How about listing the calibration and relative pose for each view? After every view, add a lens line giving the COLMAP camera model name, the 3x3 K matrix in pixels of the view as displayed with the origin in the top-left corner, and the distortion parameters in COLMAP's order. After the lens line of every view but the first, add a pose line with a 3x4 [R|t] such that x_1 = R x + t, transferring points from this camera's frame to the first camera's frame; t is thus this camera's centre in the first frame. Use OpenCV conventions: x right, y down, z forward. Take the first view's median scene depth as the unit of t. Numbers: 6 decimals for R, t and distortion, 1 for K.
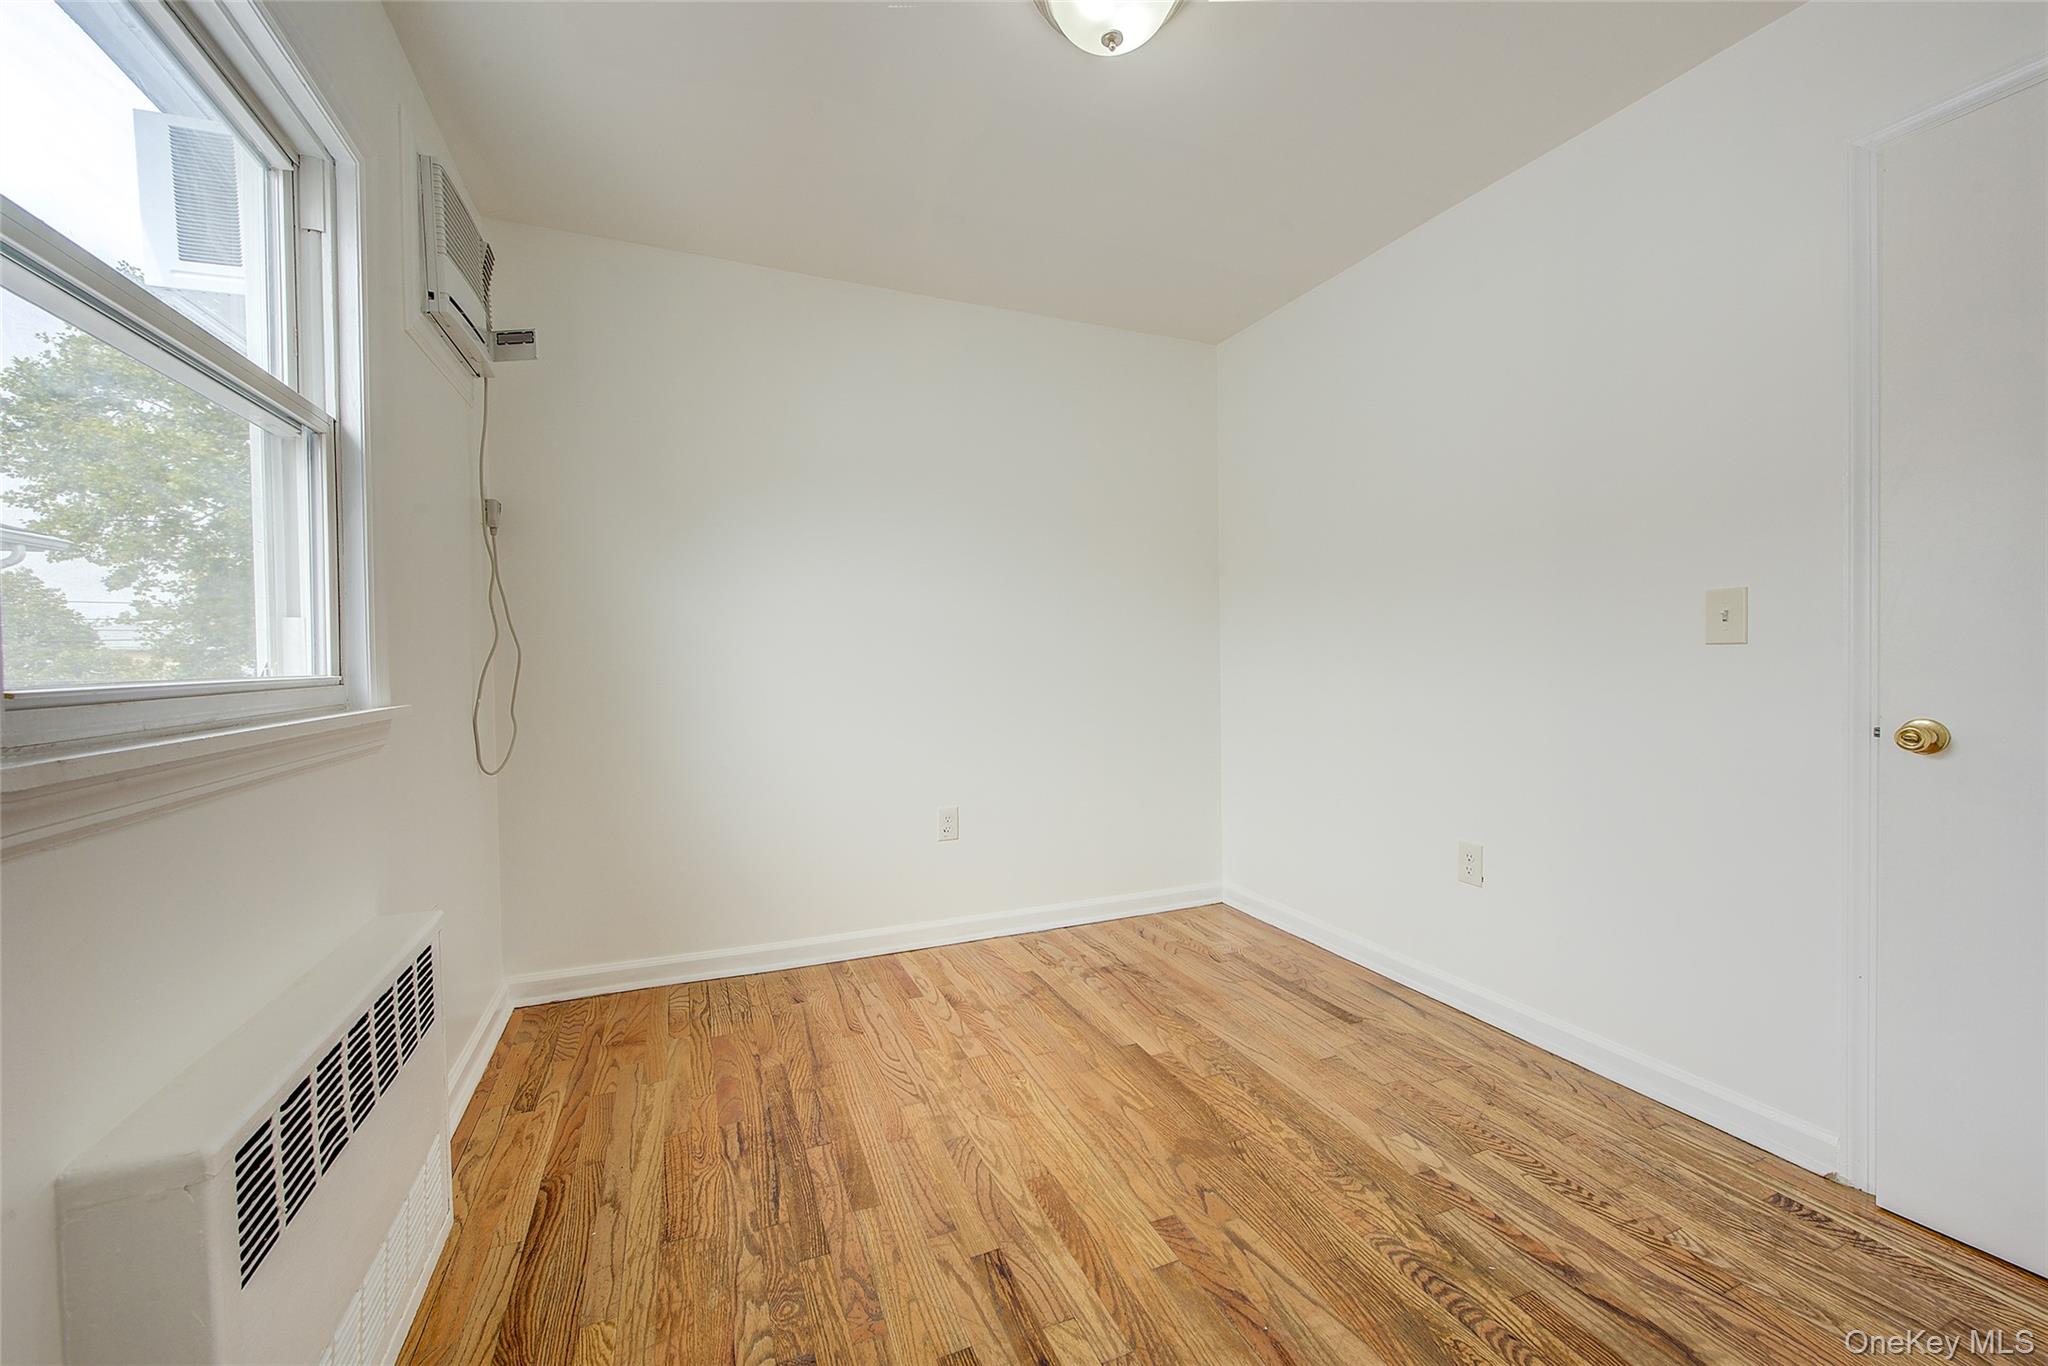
lens RADIAL K [[814.1, 0, 1030.0], [0, 814.1, 673.9], [0, 0, 1]] dist [-0.000065, -0.003114]
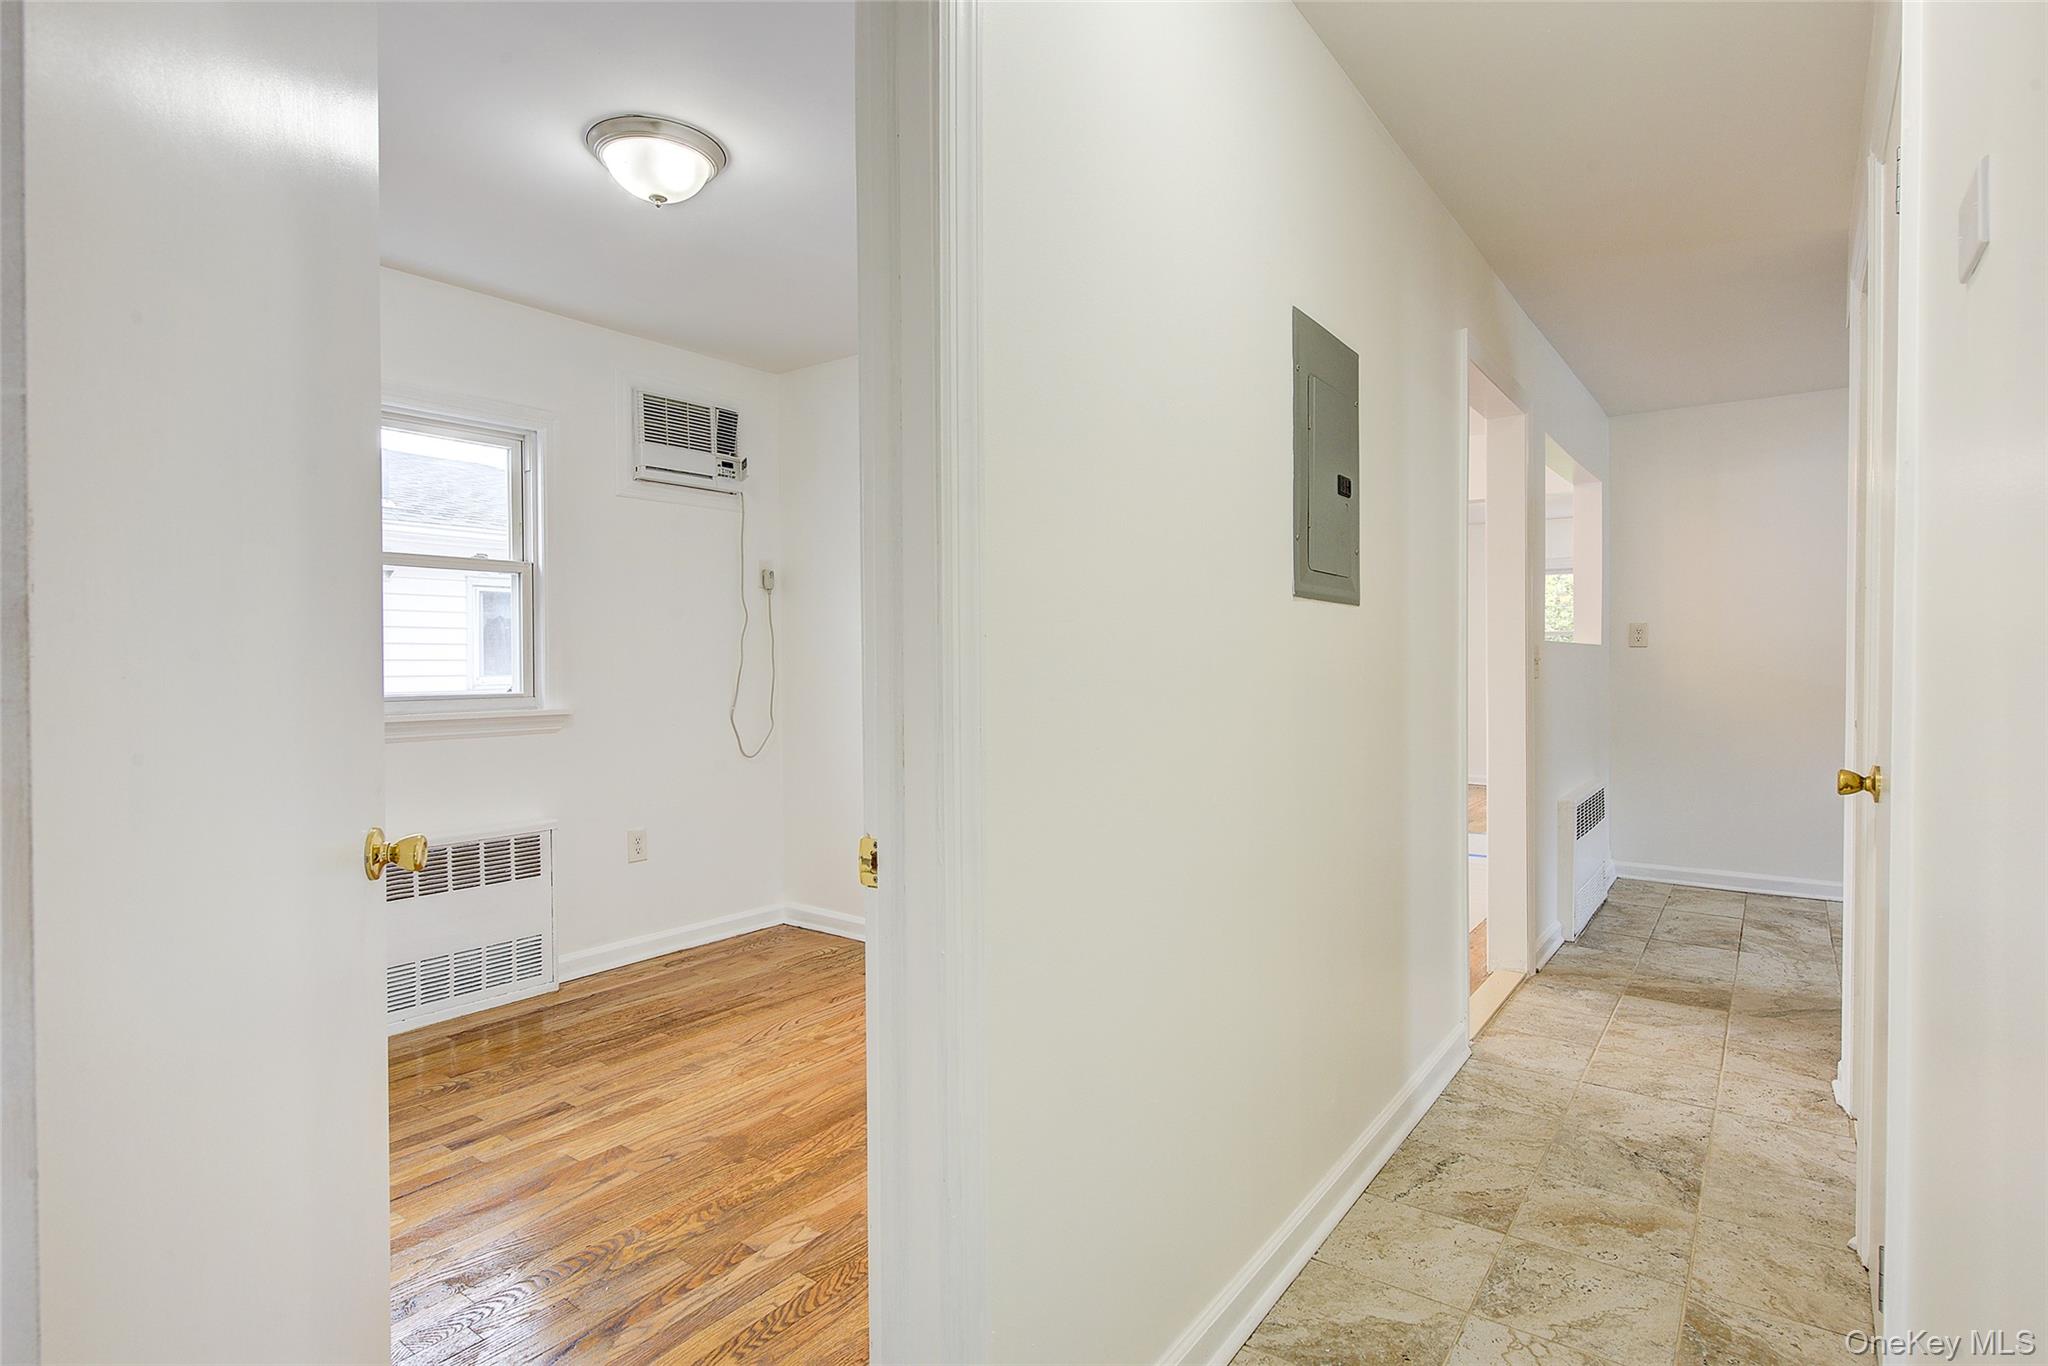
lens RADIAL K [[1034.5, 0, 1034.8], [0, 1034.5, 675.8], [0, 0, 1]] dist [-0.000323, -0.001655]
pose [[0.512441, 0.020936, -0.858467, 1.416049], [-0.019744, 0.999726, 0.012595, -0.067358], [0.858495, 0.010495, 0.512714, 0.553437]]
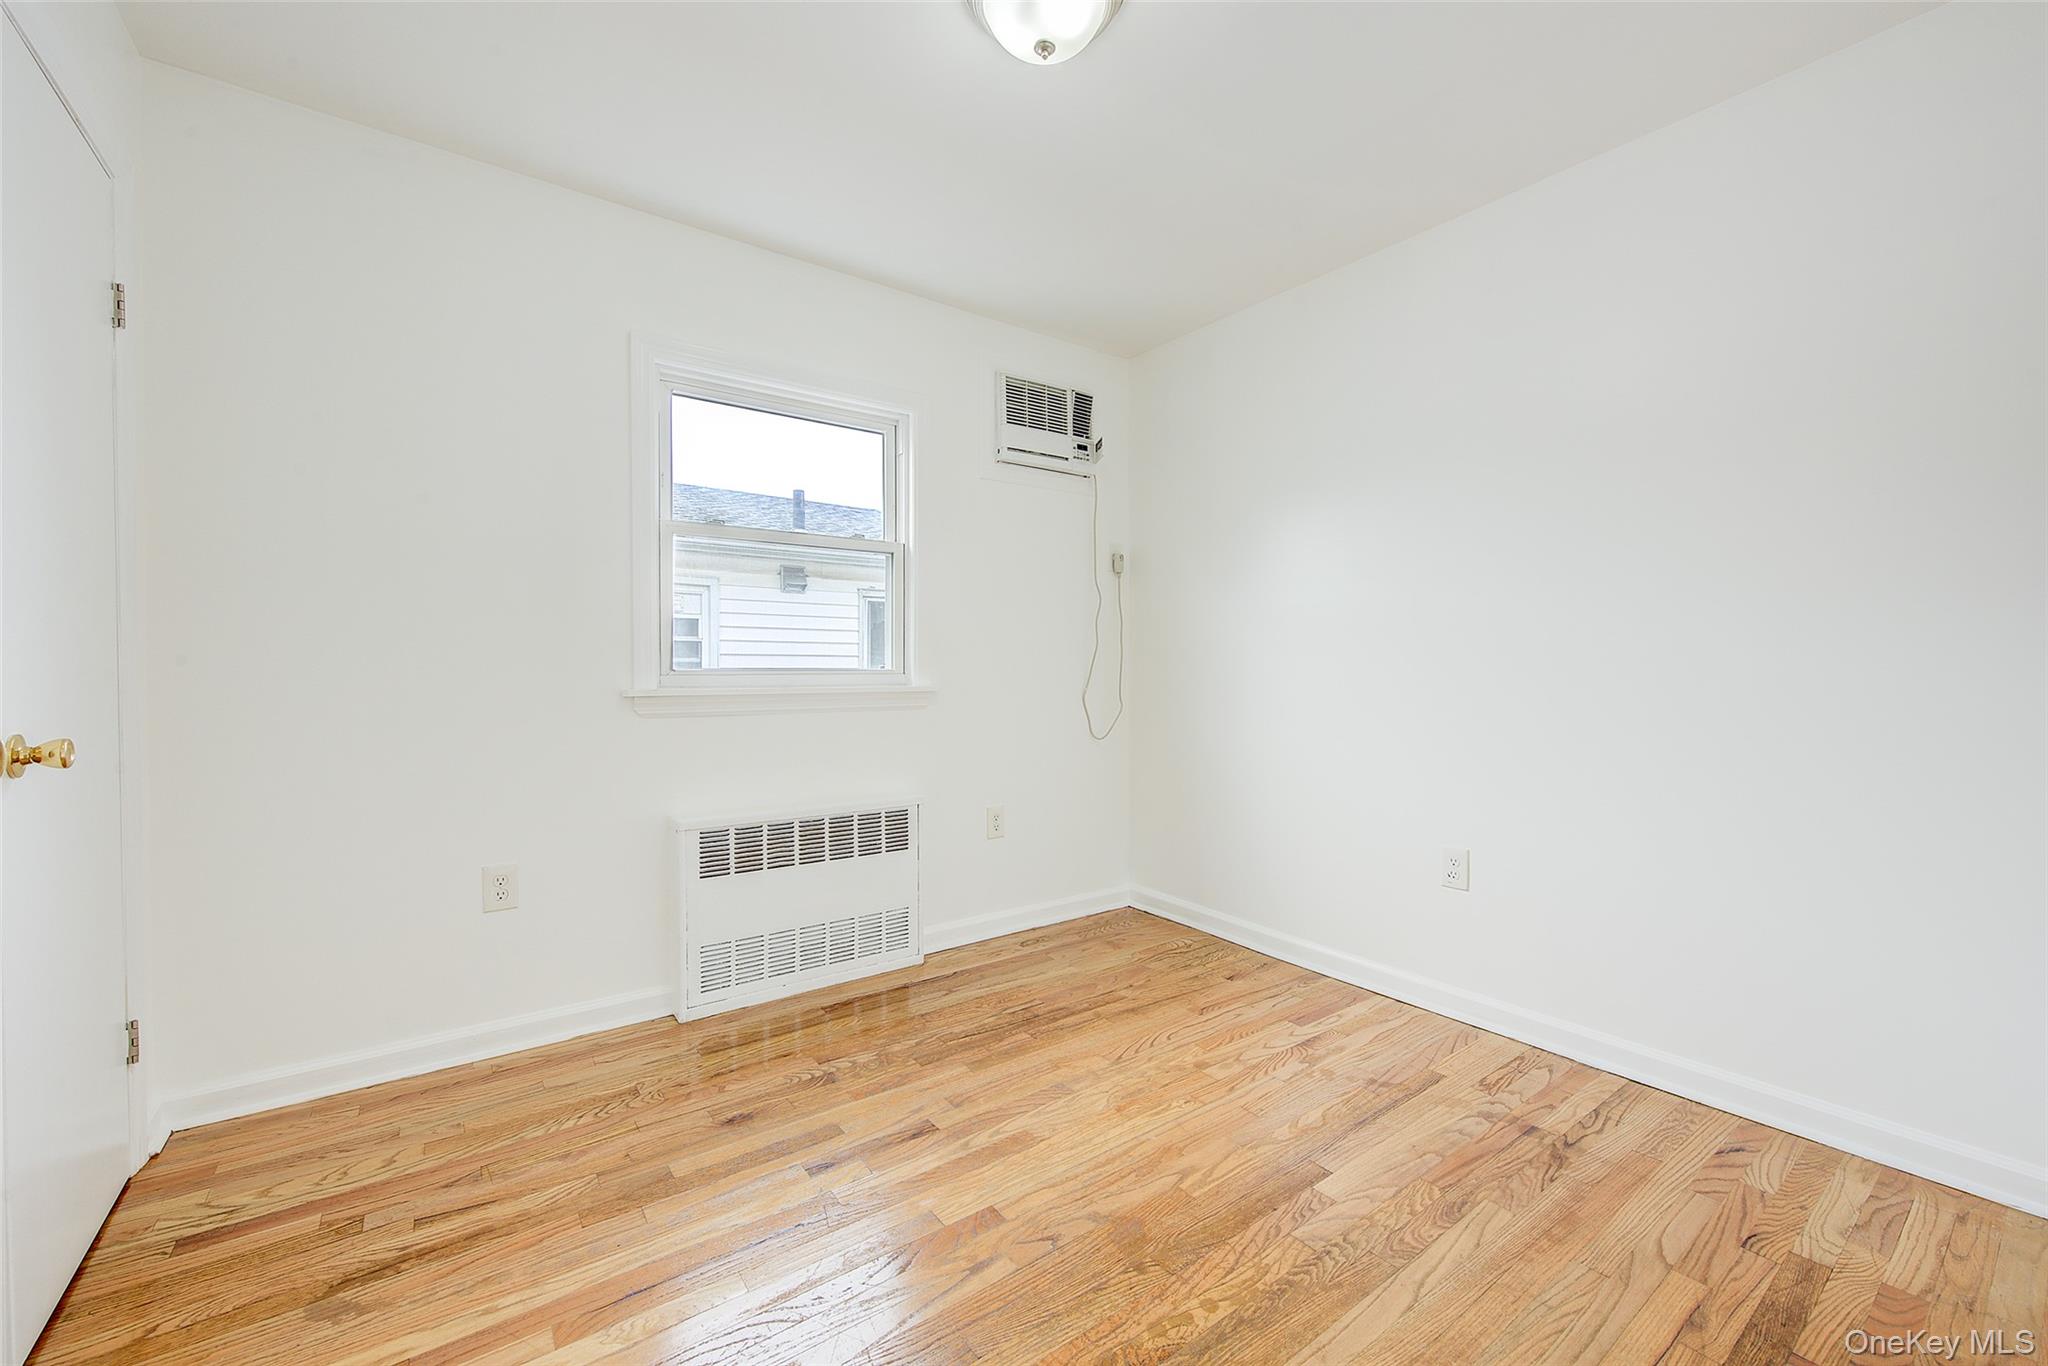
lens RADIAL K [[814.1, 0, 1030.0], [0, 814.1, 673.9], [0, 0, 1]] dist [-0.000065, -0.003114]
pose [[0.232307, 0.015596, -0.972517, 0.887516], [-0.023365, 0.999672, 0.010450, -0.010405], [0.972362, 0.020296, 0.232595, 0.609165]]
